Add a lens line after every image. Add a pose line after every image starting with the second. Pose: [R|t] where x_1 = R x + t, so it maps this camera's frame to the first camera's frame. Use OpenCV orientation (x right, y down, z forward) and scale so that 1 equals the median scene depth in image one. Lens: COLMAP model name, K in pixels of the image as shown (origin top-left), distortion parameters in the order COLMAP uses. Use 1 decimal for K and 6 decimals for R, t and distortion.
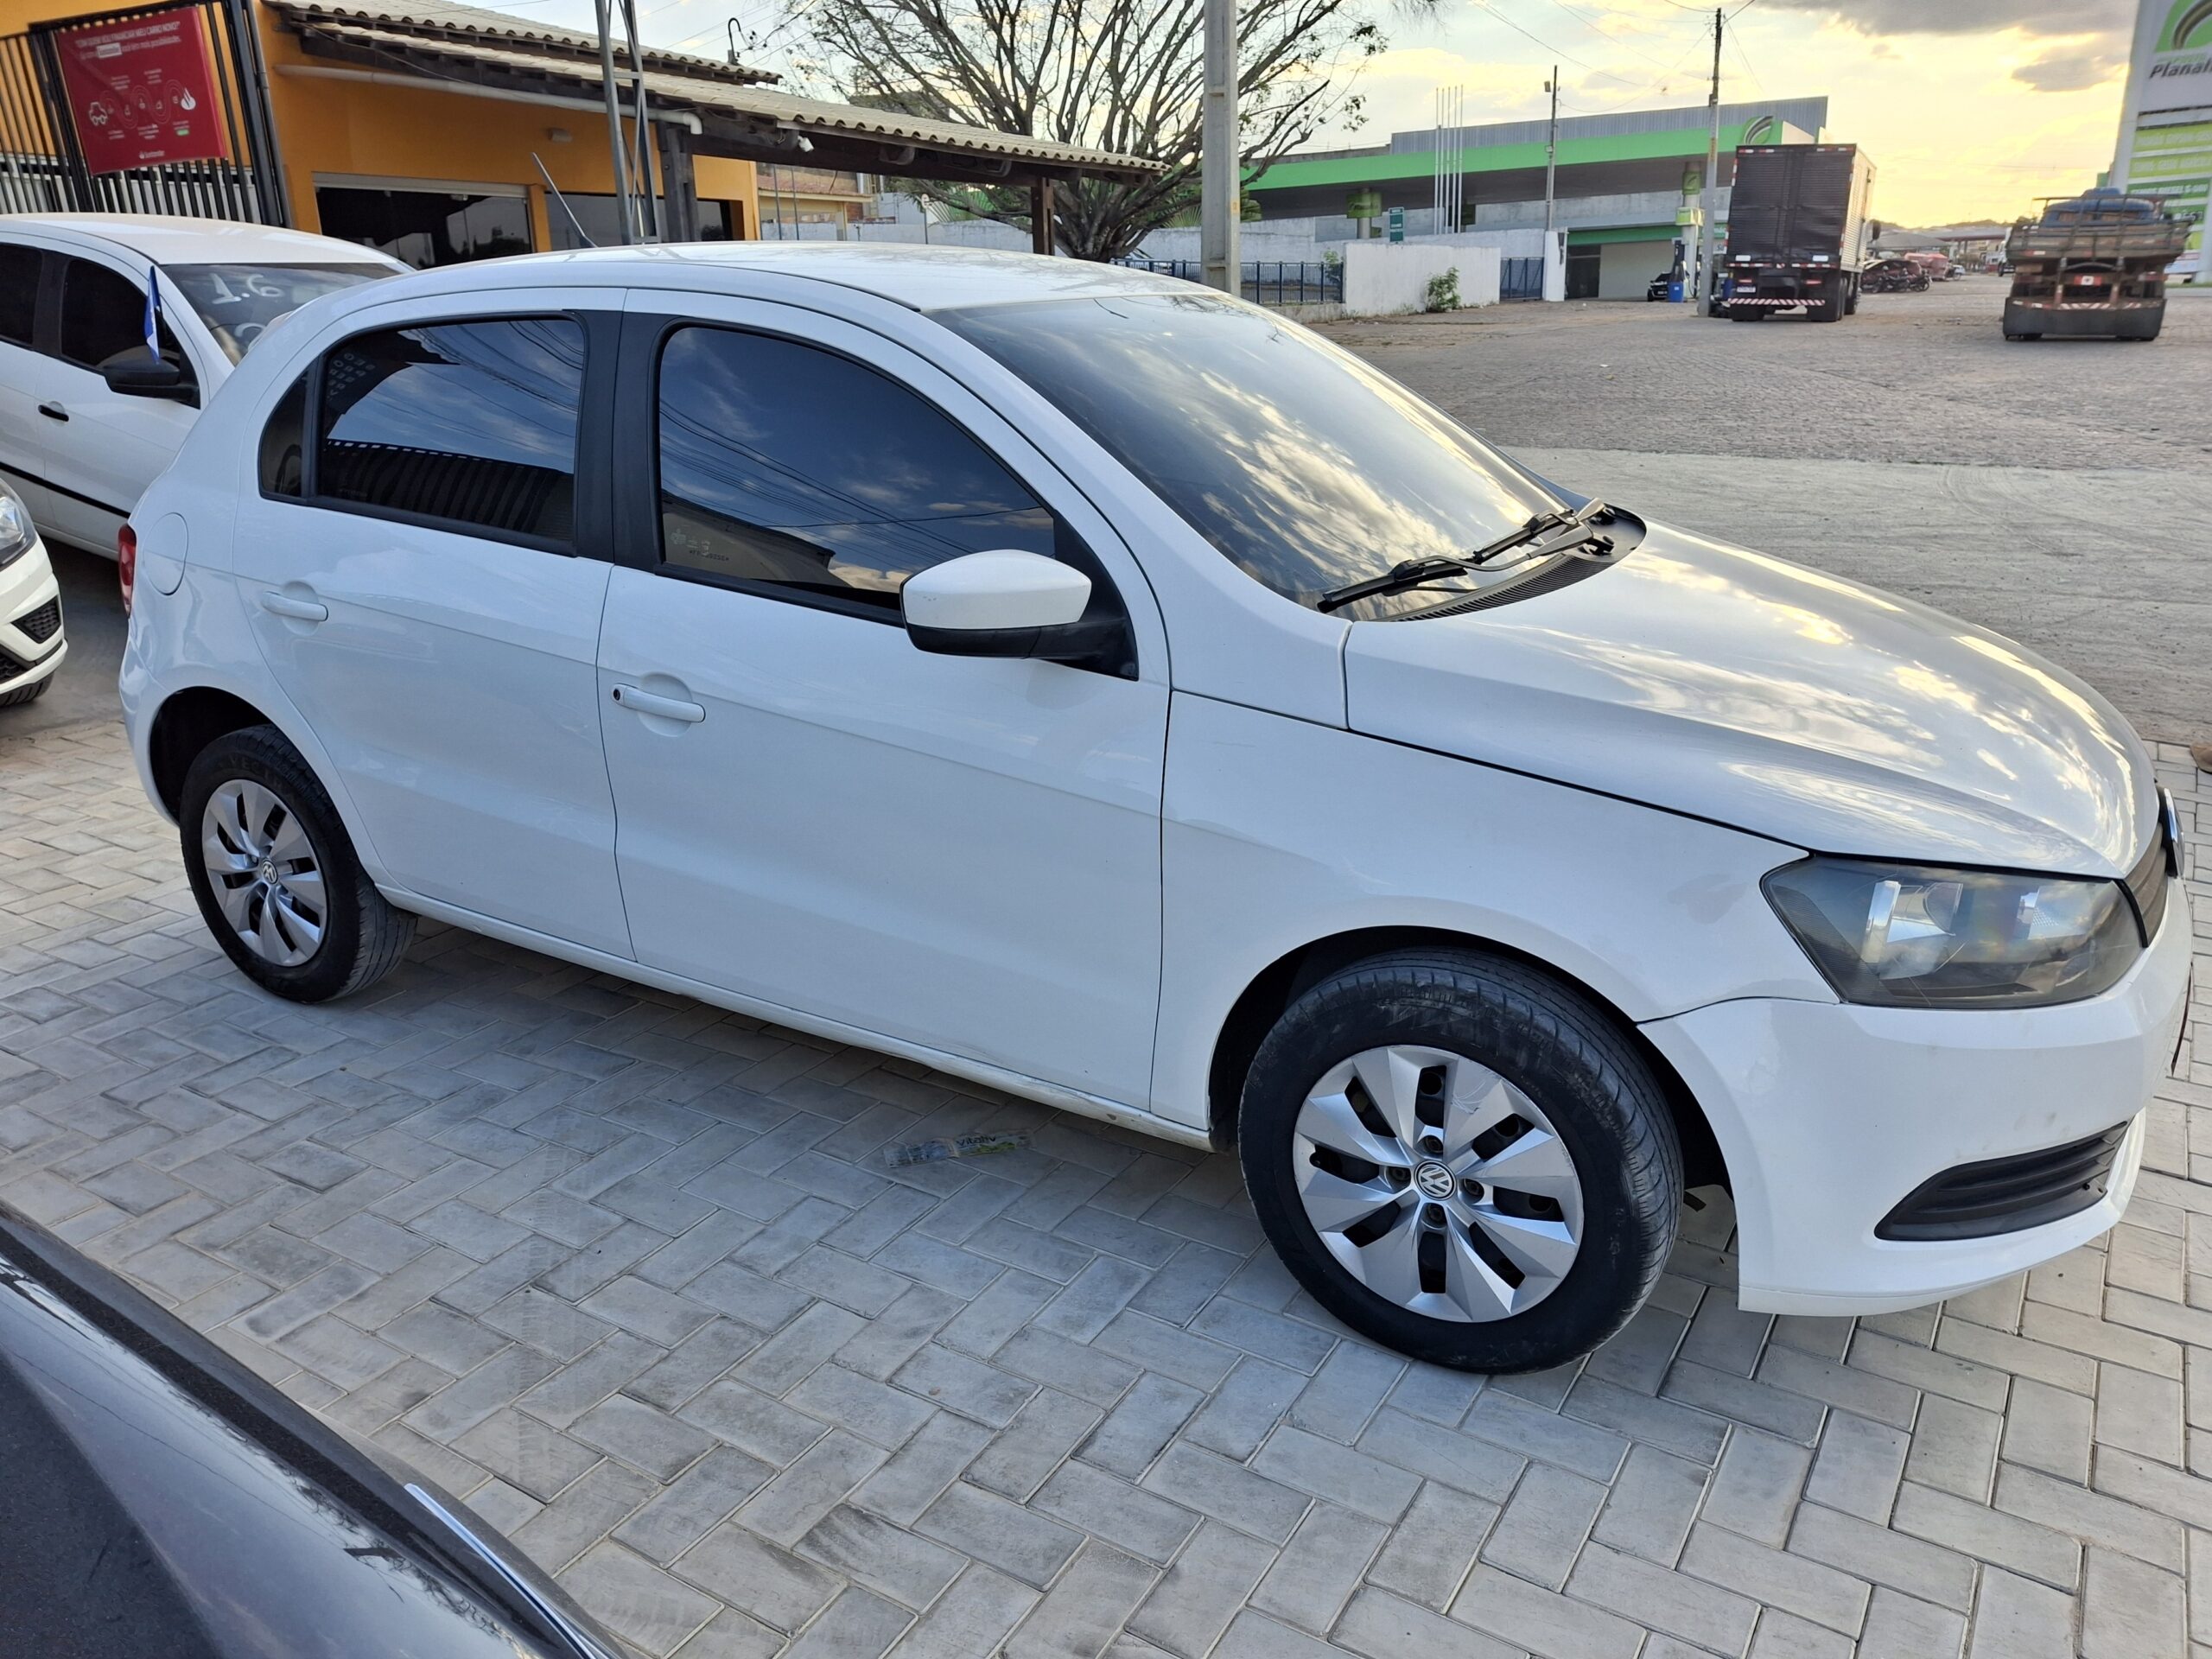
lens RADIAL K [[1666.3, 0, 1117.4], [0, 1666.3, 831.1], [0, 0, 1]] dist [-0.007627, -0.005074]
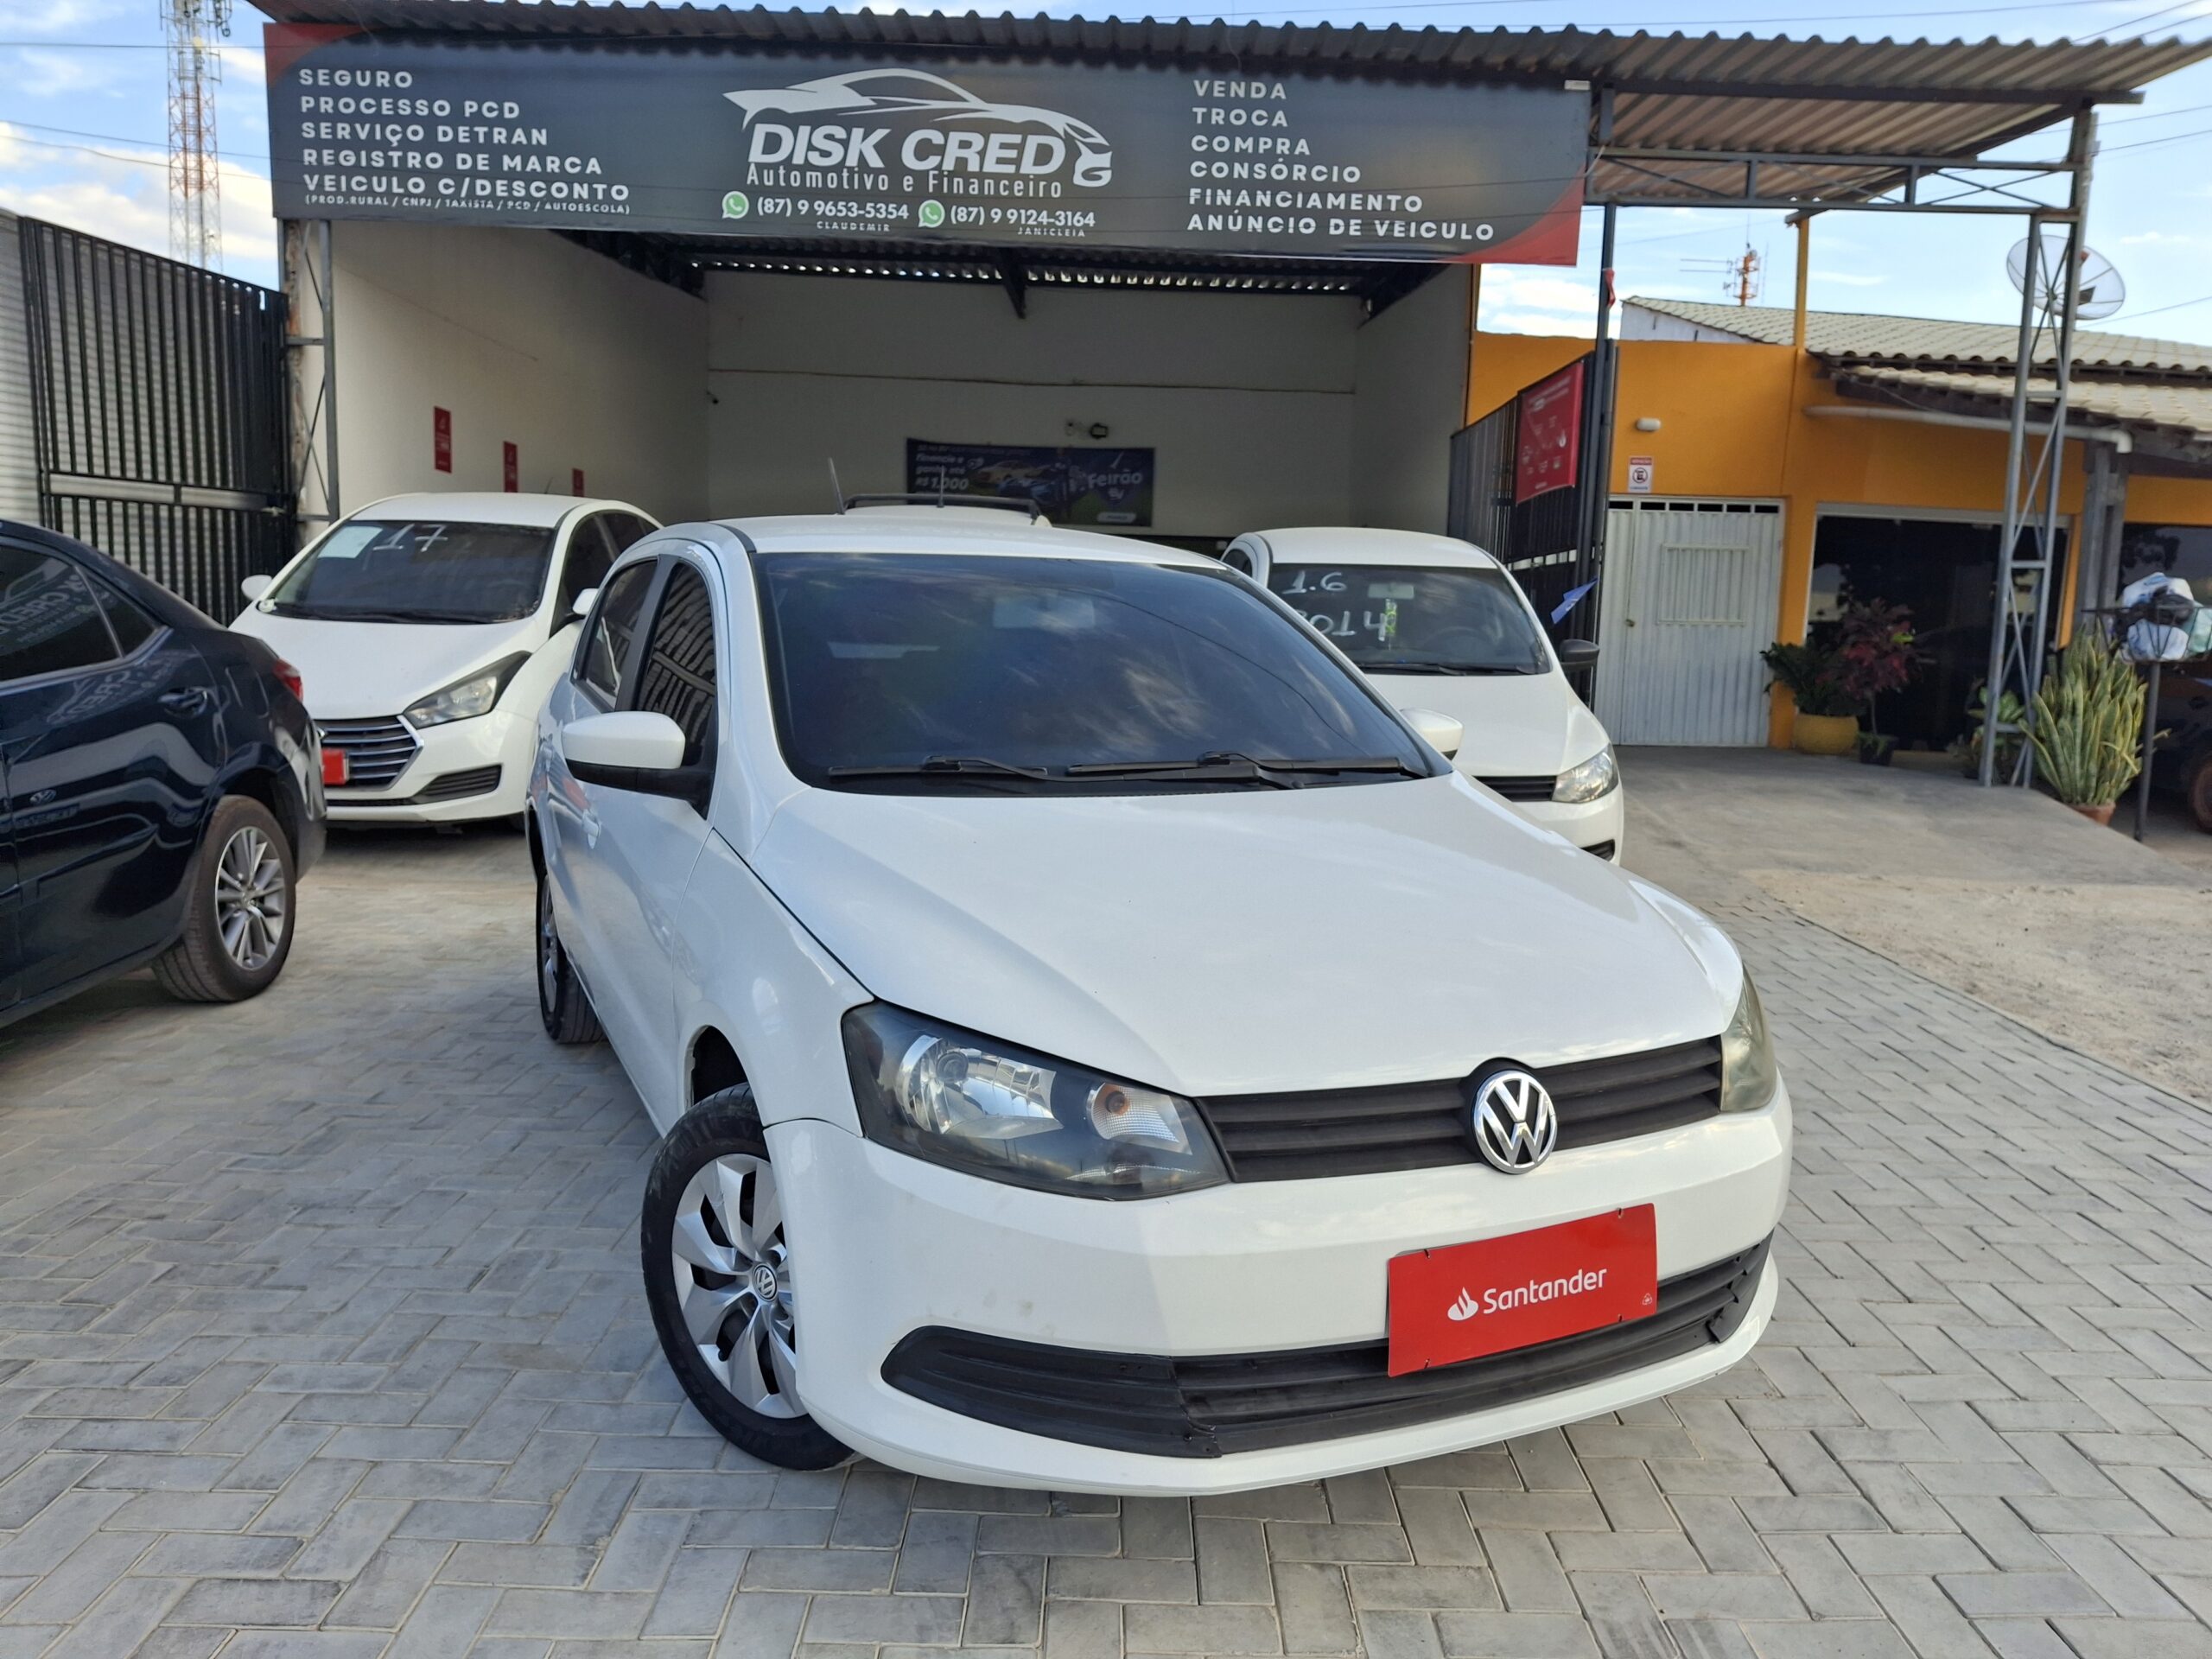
lens RADIAL K [[1666.3, 0, 1117.8], [0, 1666.3, 880.4], [0, 0, 1]] dist [-0.007627, -0.005074]
pose [[0.527121, 0.171625, -0.832279, 0.901403], [-0.307119, 0.951669, 0.001732, -0.159071], [0.792352, 0.254696, 0.554354, 0.571086]]
